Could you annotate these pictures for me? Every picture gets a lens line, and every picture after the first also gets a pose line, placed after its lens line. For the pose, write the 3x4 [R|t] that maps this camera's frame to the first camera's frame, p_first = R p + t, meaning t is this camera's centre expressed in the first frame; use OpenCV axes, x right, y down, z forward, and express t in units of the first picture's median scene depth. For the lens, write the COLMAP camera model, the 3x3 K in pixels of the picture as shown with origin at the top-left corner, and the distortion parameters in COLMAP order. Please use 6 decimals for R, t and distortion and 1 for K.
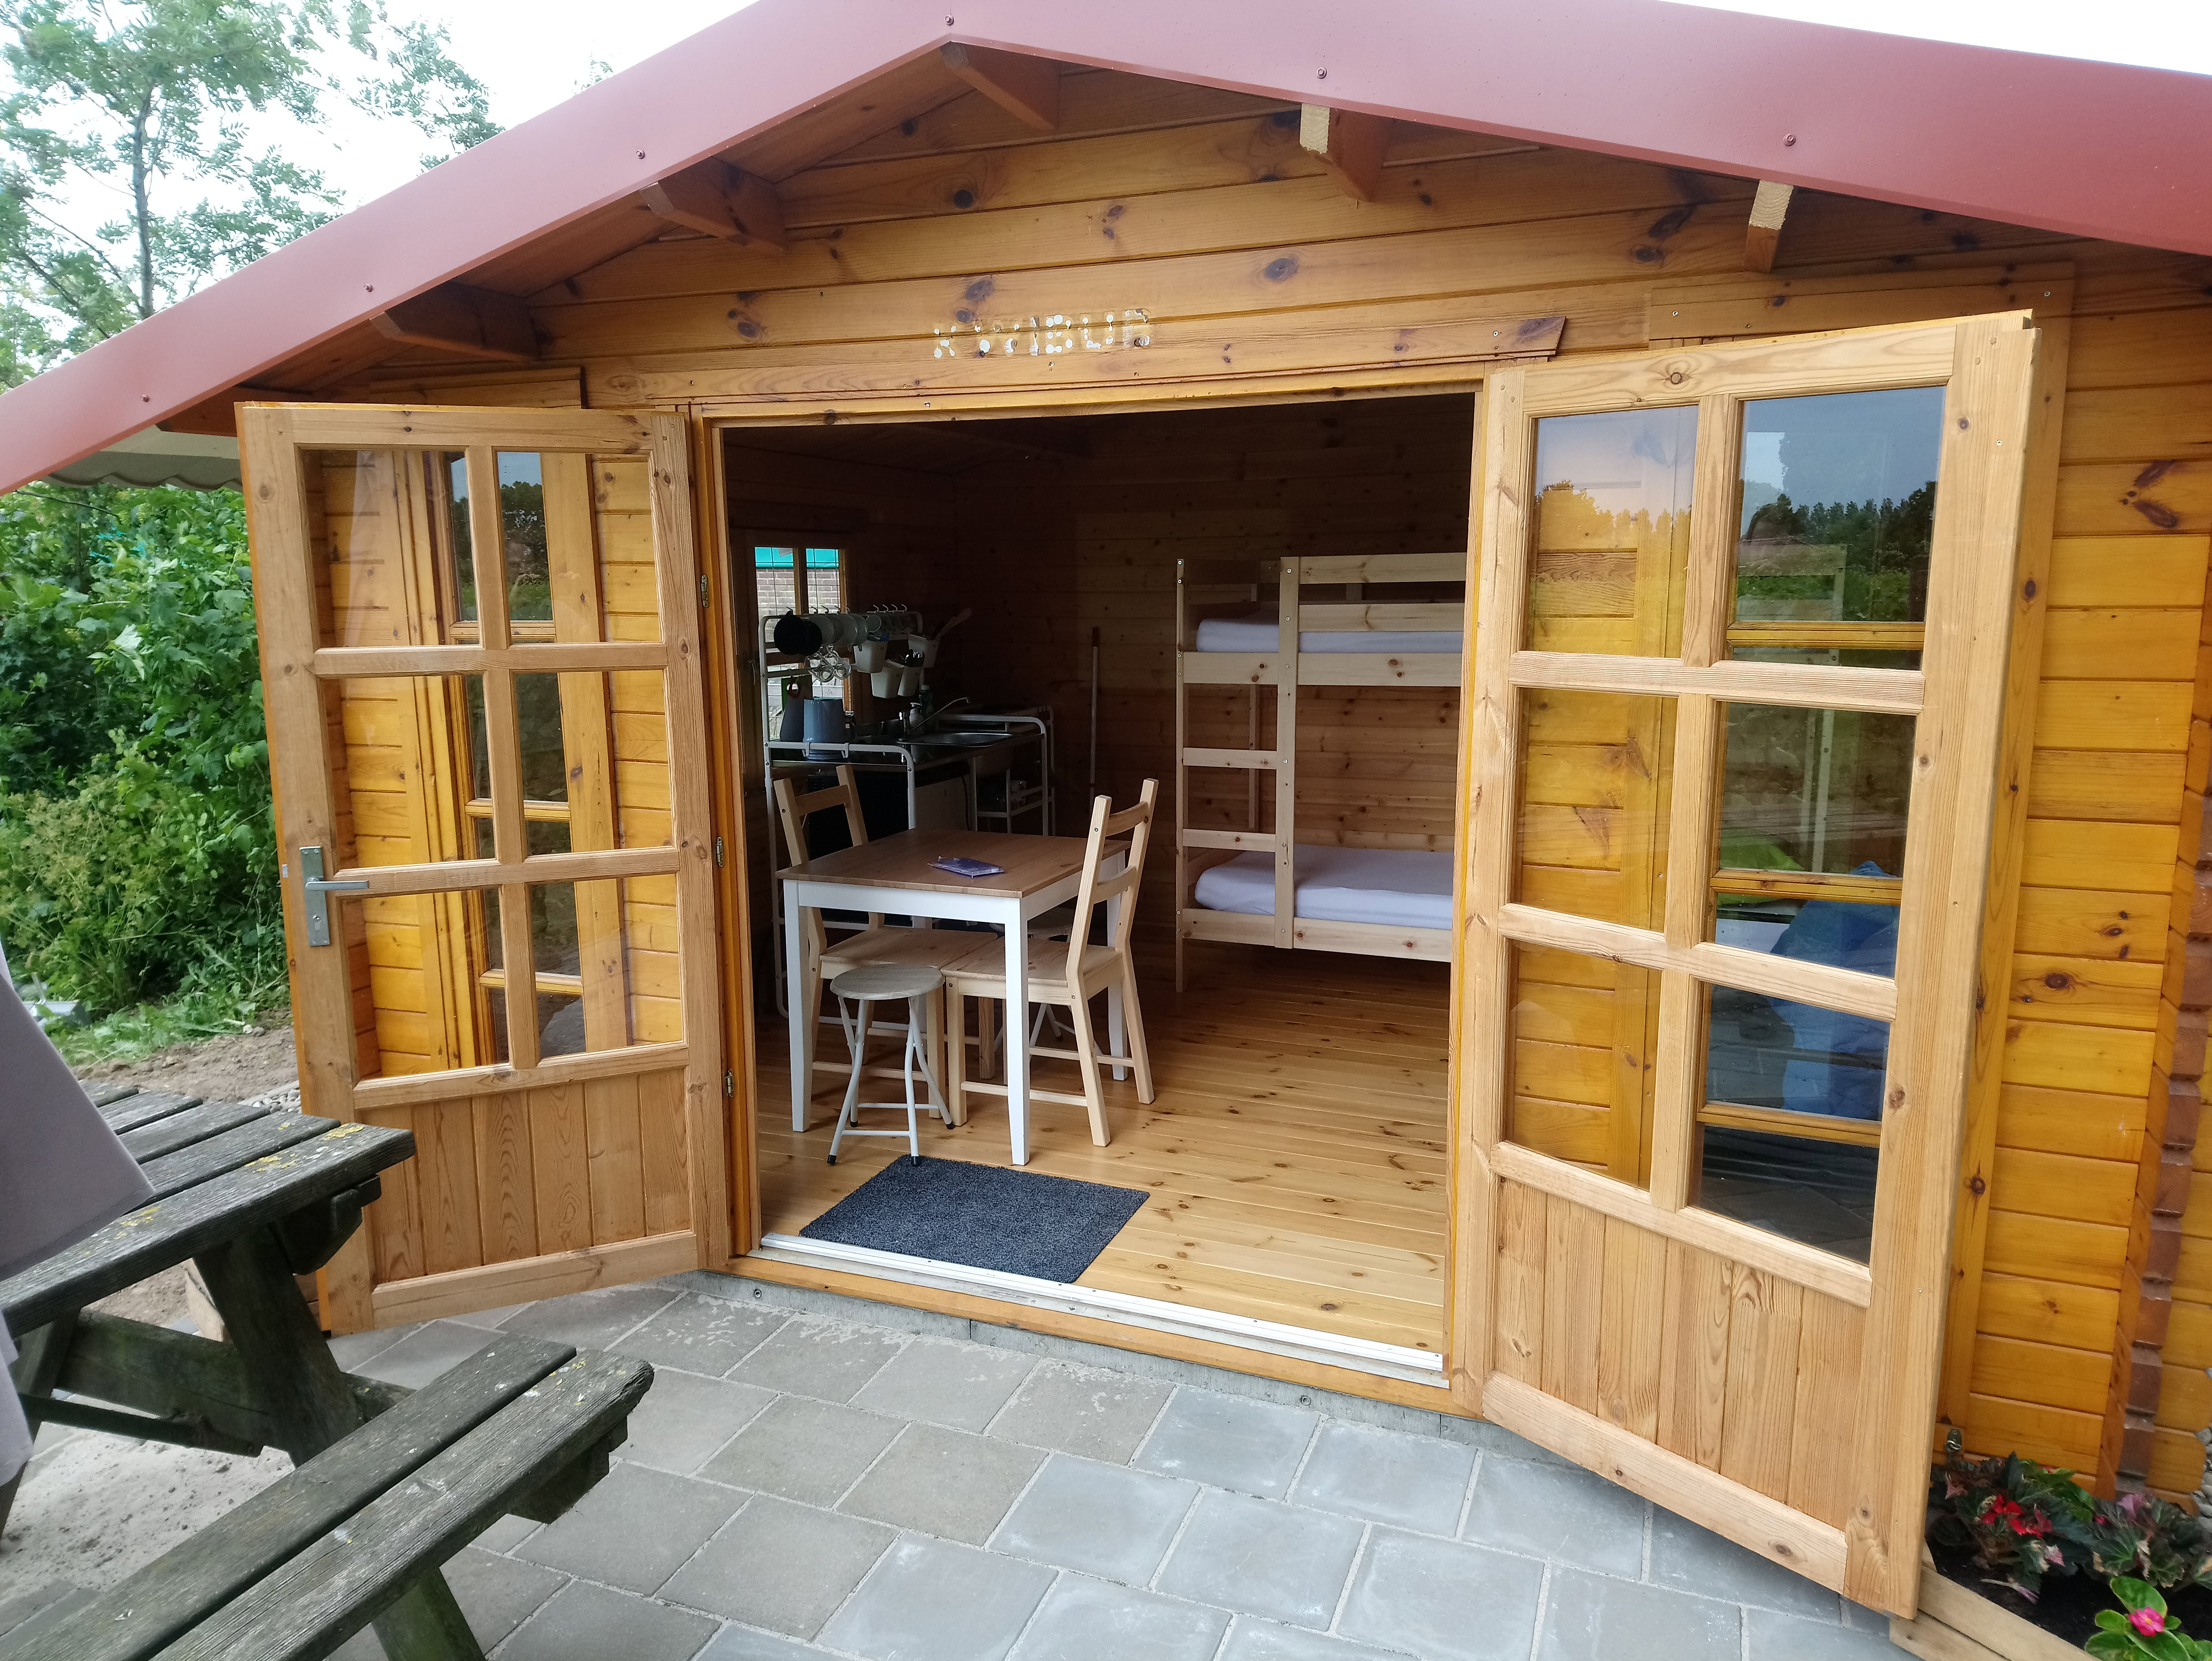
lens RADIAL K [[1479.7, 0, 1101.3], [0, 1479.7, 816.0], [0, 0, 1]] dist [0.026706, -0.056316]
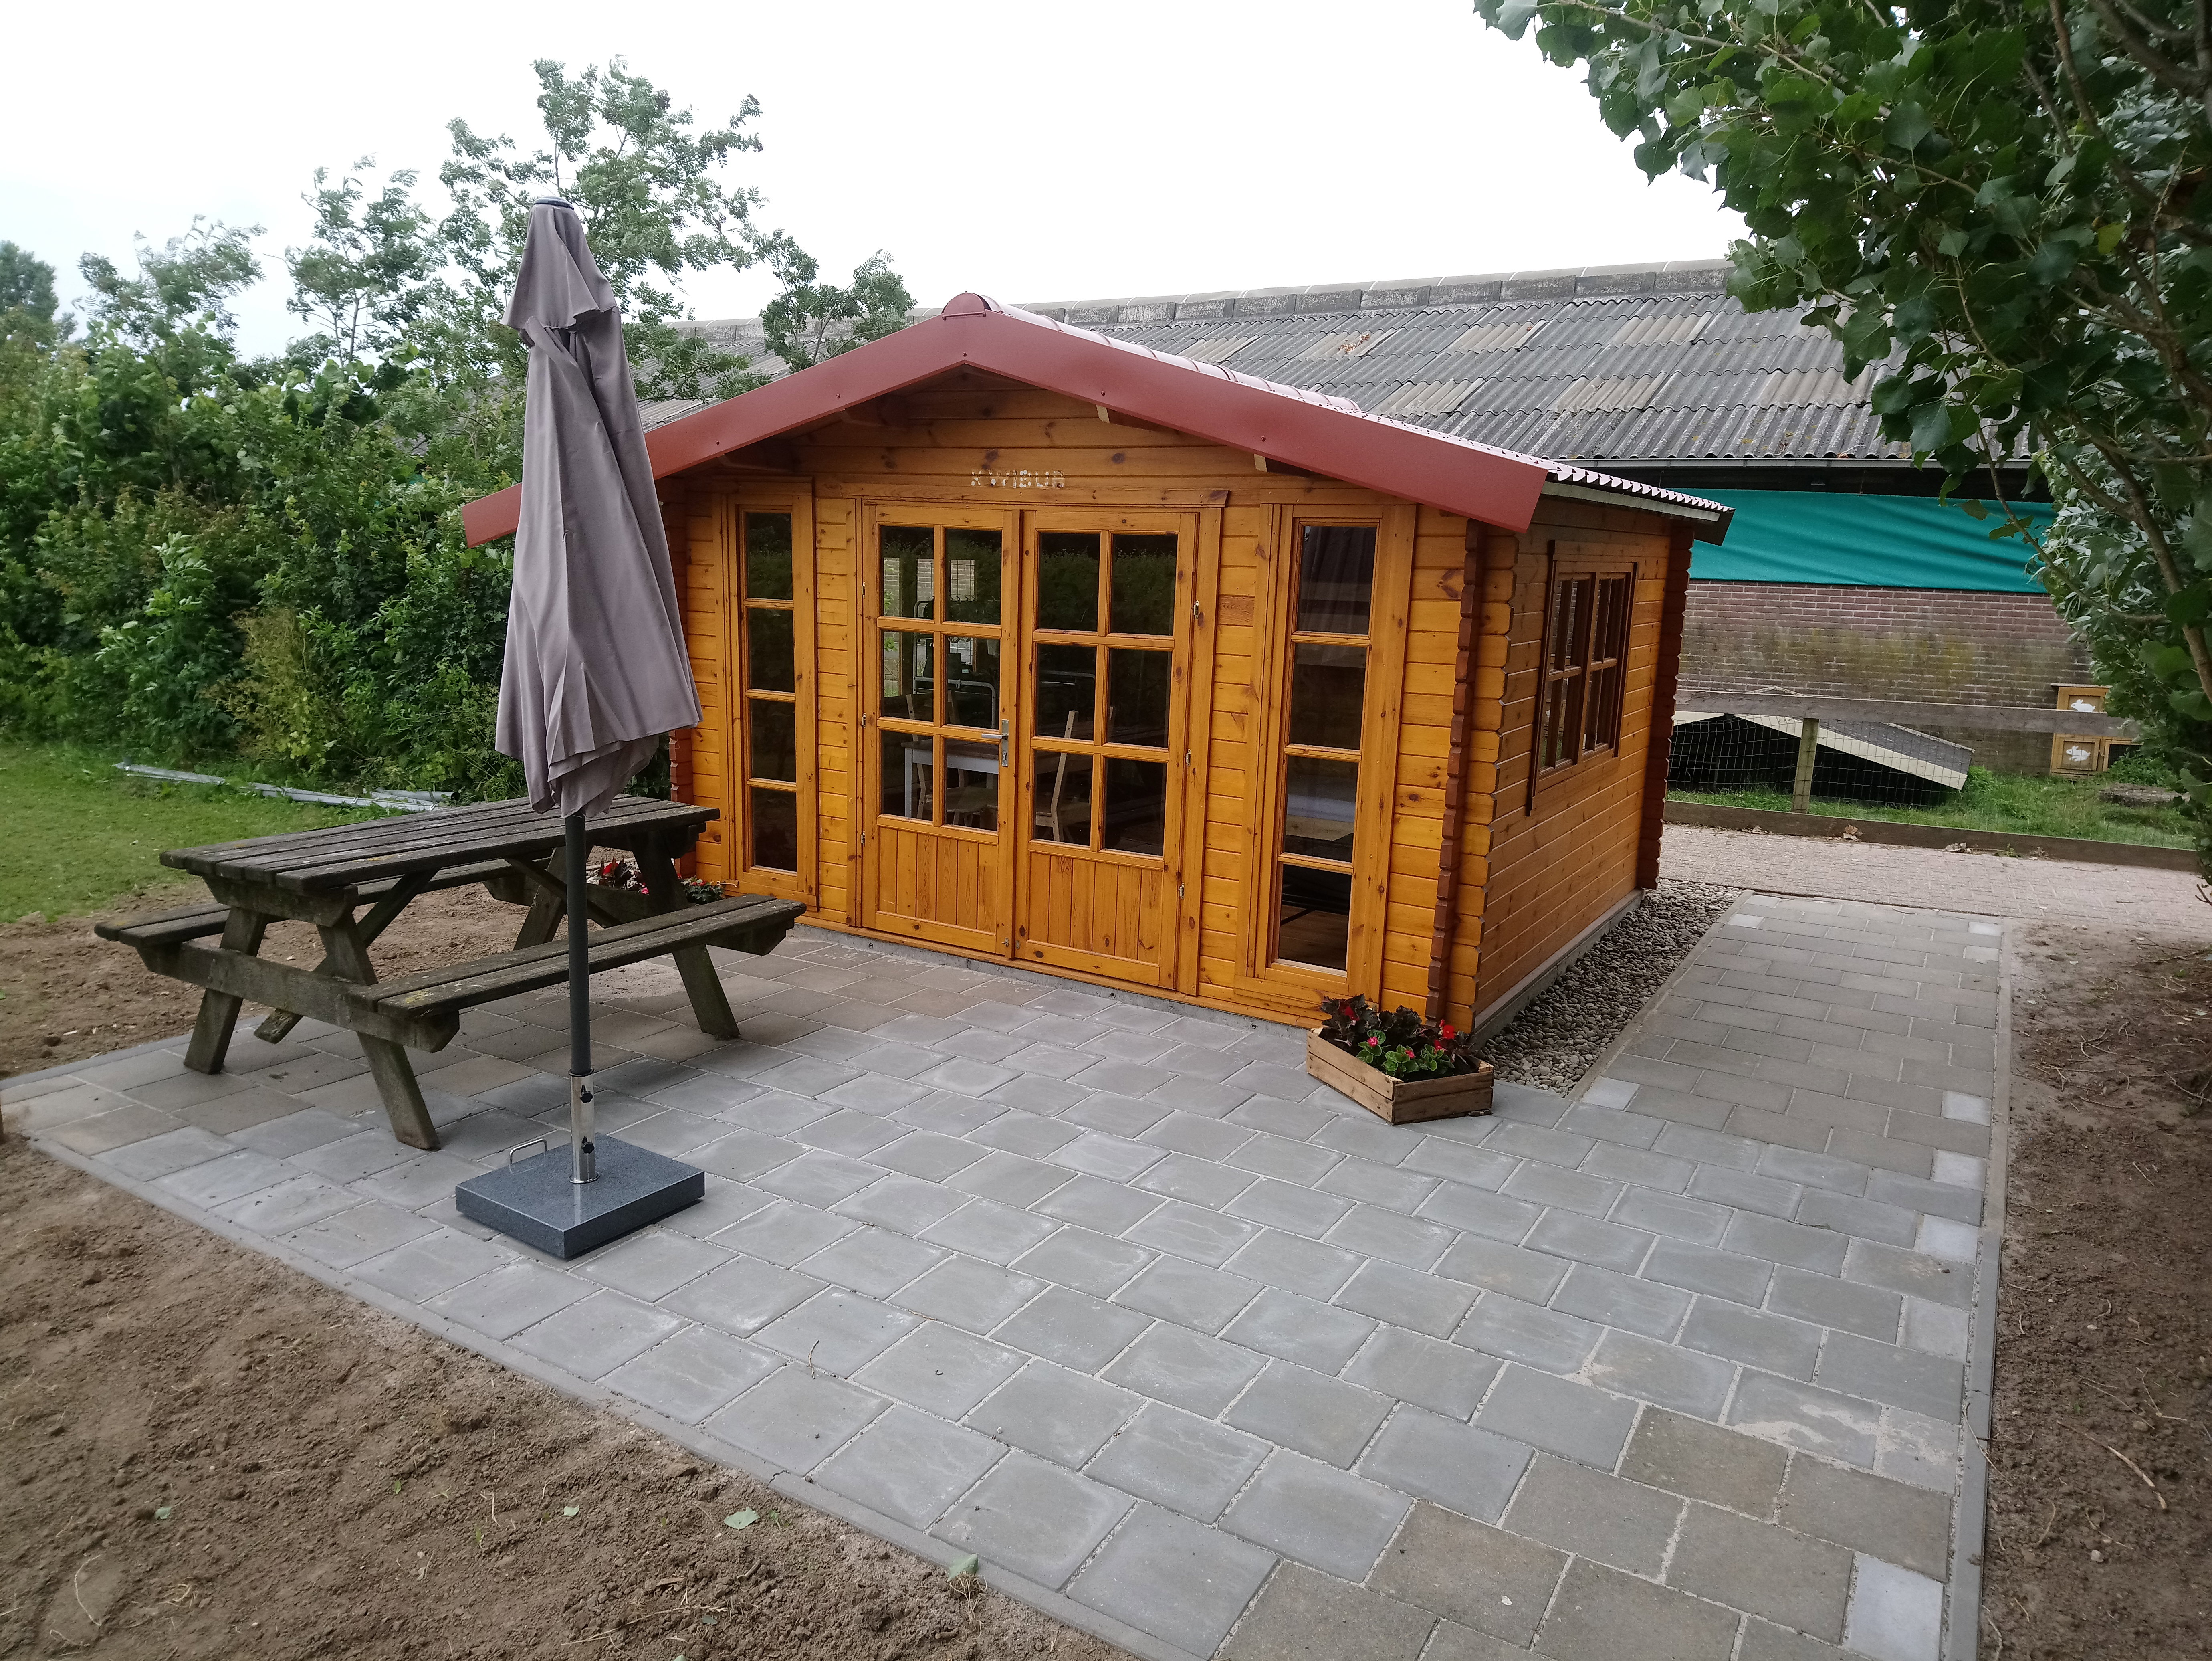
lens RADIAL K [[1479.7, 0, 1120.0], [0, 1479.7, 842.0], [0, 0, 1]] dist [0.026706, -0.056316]
pose [[0.986941, 0.073077, -0.143550, 0.477170], [-0.068823, 0.997036, 0.034386, 0.118687], [0.145638, -0.024057, 0.989045, -1.164236]]
